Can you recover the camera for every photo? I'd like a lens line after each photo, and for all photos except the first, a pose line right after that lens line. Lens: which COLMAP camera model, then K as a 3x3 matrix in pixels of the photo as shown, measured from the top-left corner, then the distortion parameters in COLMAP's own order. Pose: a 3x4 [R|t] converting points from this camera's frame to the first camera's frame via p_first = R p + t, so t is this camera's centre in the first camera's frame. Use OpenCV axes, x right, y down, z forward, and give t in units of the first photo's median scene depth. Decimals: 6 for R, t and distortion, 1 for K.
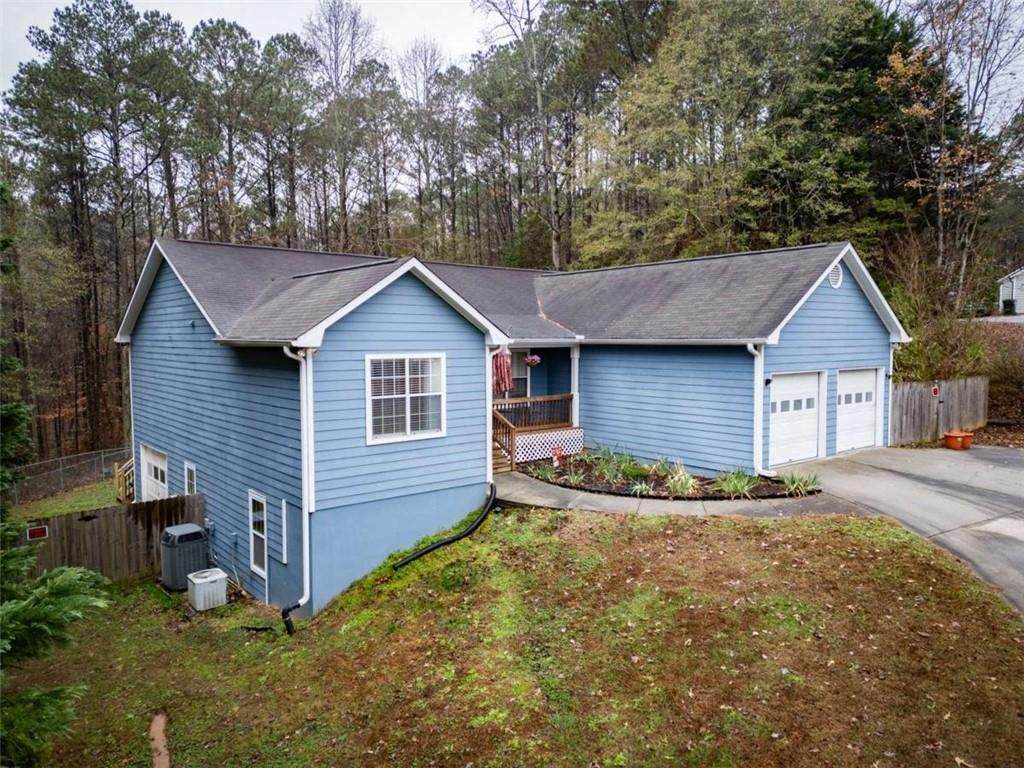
lens RADIAL K [[710.4, 0, 516.3], [0, 710.4, 384.8], [0, 0, 1]] dist [0.095351, -0.092879]
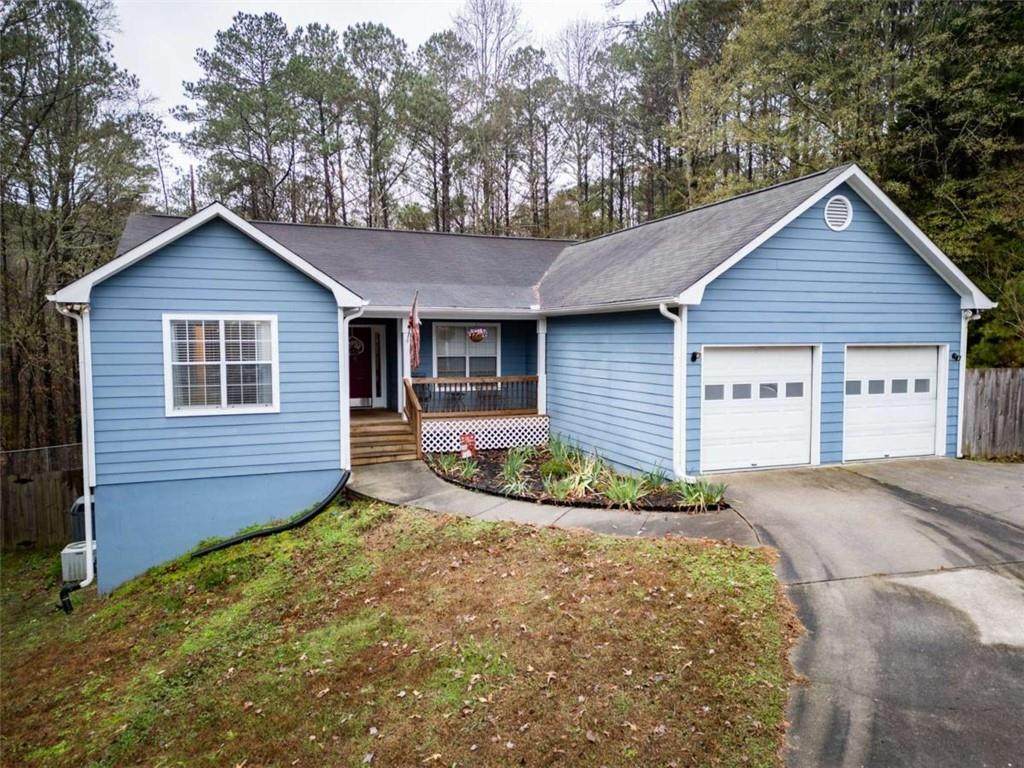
lens RADIAL K [[710.4, 0, 516.3], [0, 710.4, 384.8], [0, 0, 1]] dist [0.095351, -0.092879]
pose [[0.948361, 0.022642, -0.316385, 0.455736], [-0.022438, 0.999739, 0.004288, 0.029272], [0.316399, 0.003032, 0.948621, 0.264722]]
